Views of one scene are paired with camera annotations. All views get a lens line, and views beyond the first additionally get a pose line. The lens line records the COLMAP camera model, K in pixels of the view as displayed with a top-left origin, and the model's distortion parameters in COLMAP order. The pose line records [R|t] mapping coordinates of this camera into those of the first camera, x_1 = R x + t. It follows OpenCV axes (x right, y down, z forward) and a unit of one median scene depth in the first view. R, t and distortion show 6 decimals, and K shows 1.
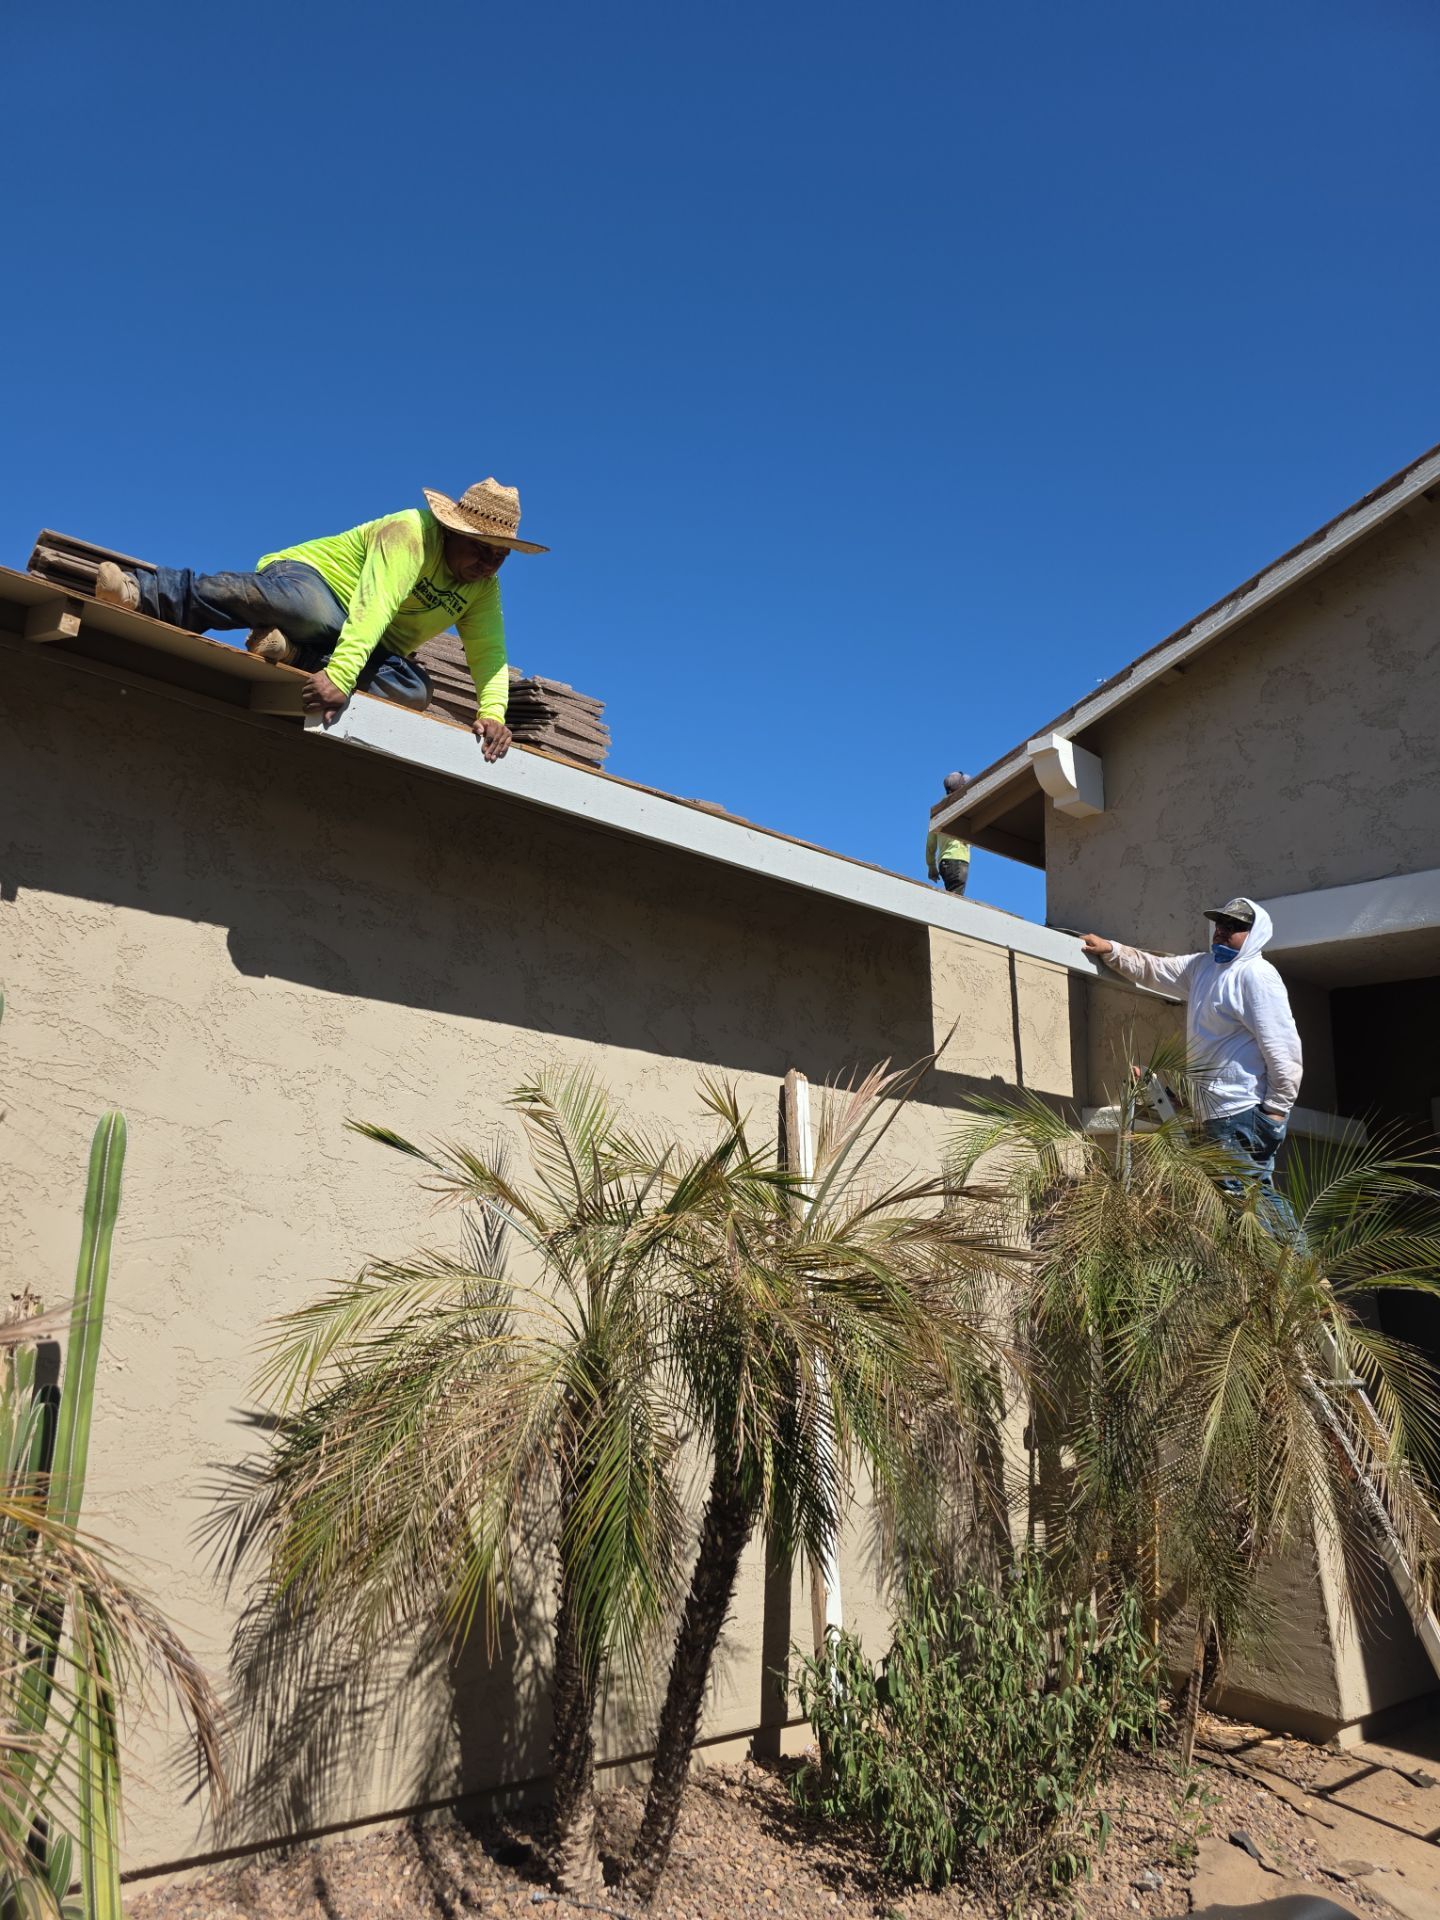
lens RADIAL K [[1304.5, 0, 721.8], [0, 1304.5, 968.7], [0, 0, 1]] dist [0.052525, -0.047382]
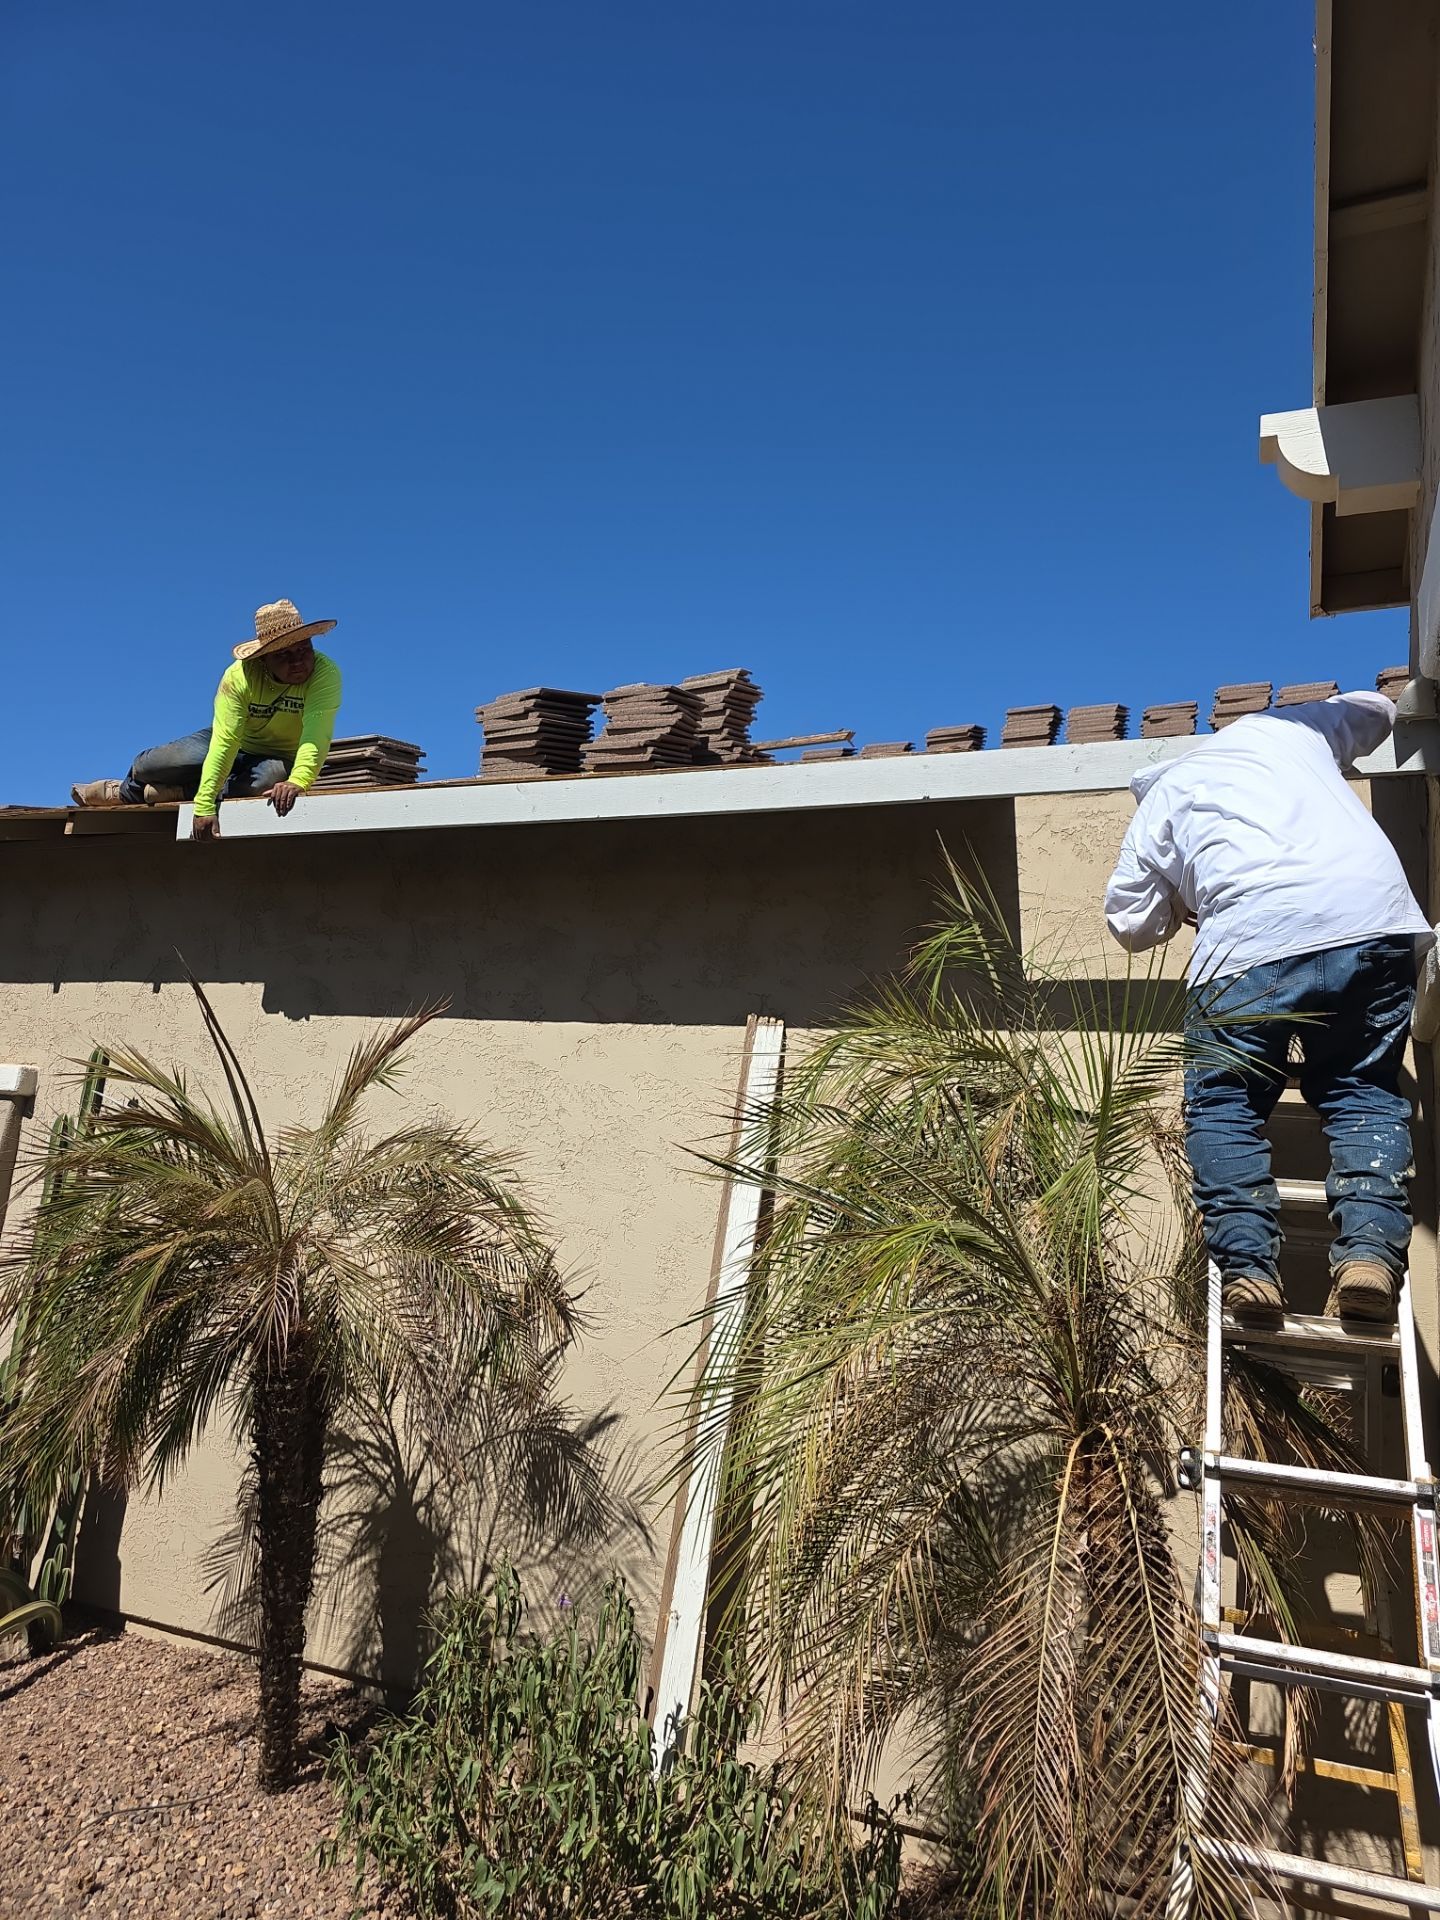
lens RADIAL K [[1304.5, 0, 721.8], [0, 1304.5, 968.7], [0, 0, 1]] dist [0.052525, -0.047382]
pose [[0.444600, -0.185554, -0.876299, 1.019601], [0.143821, 0.980403, -0.134629, 0.202302], [0.884108, -0.066175, 0.462574, 0.735406]]
